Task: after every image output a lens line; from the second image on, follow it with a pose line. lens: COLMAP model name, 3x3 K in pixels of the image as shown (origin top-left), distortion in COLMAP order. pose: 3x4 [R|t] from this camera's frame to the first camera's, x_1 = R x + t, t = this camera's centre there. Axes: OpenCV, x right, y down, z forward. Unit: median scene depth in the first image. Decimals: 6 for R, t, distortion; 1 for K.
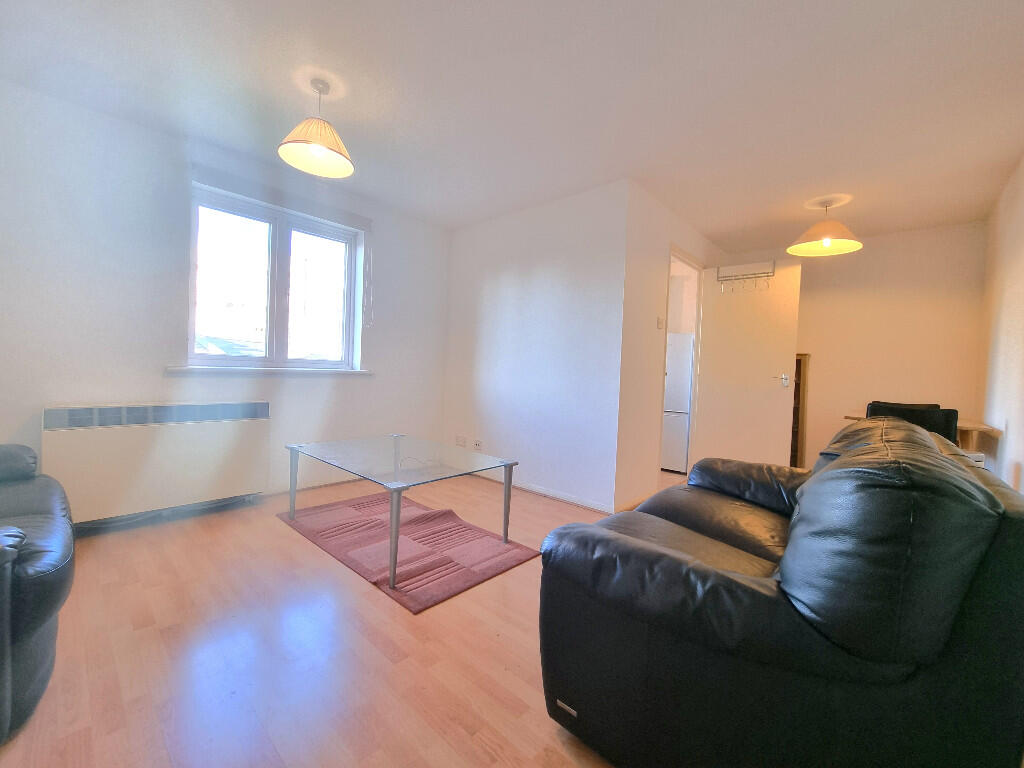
lens RADIAL K [[421.8, 0, 510.6], [0, 421.8, 378.3], [0, 0, 1]] dist [0.000497, 0.000057]
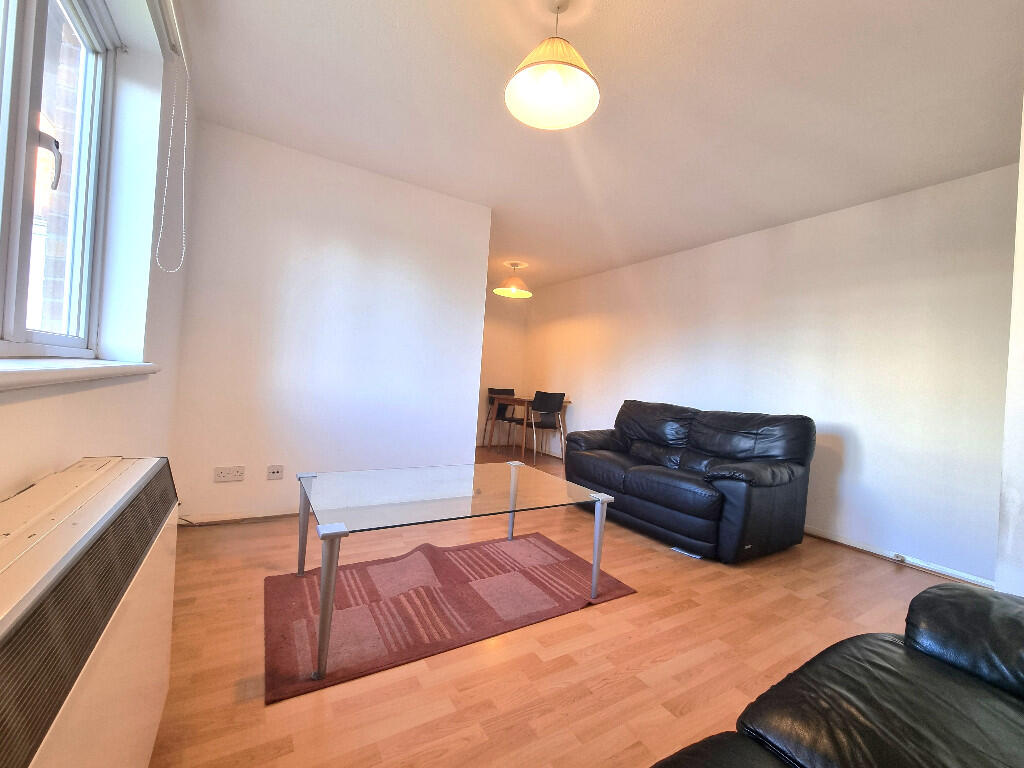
lens RADIAL K [[421.8, 0, 510.6], [0, 421.8, 378.3], [0, 0, 1]] dist [0.000497, 0.000057]
pose [[0.280192, -0.026024, 0.959591, -0.973166], [-0.037975, 0.998549, 0.038169, -0.058193], [-0.959193, -0.047135, 0.278797, 0.683645]]
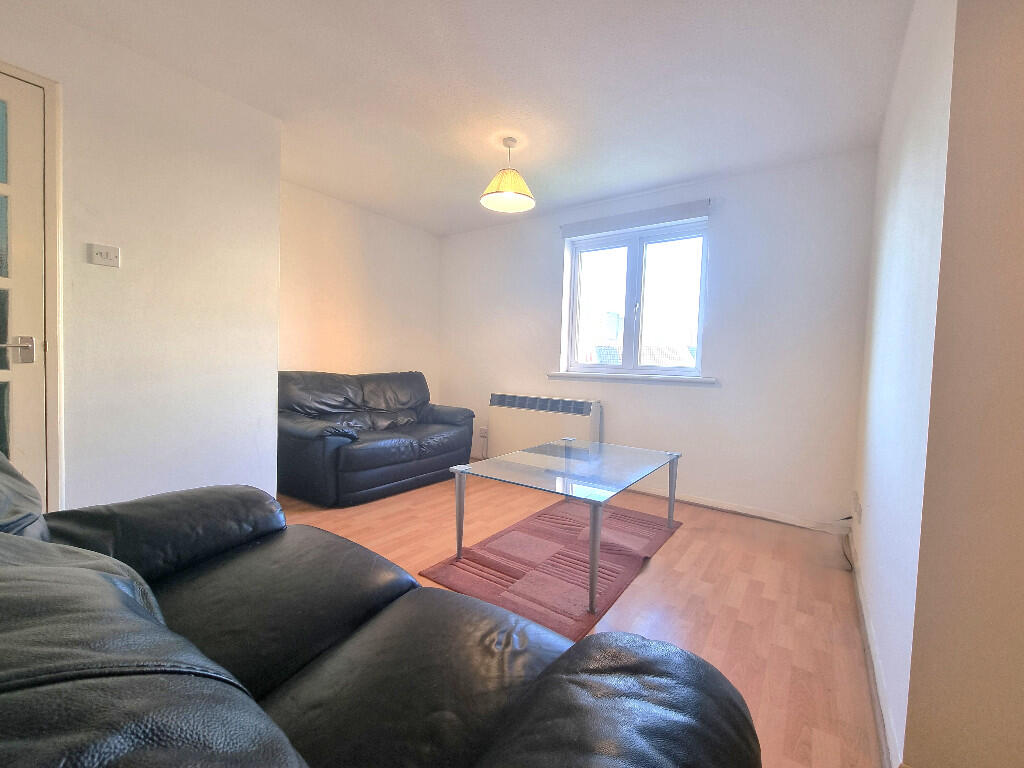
lens RADIAL K [[421.8, 0, 510.6], [0, 421.8, 378.3], [0, 0, 1]] dist [0.000497, 0.000057]
pose [[0.110814, 0.002497, -0.993838, 0.642685], [-0.044931, 0.998987, -0.002500, 0.004416], [0.992825, 0.044931, 0.110814, 0.728564]]
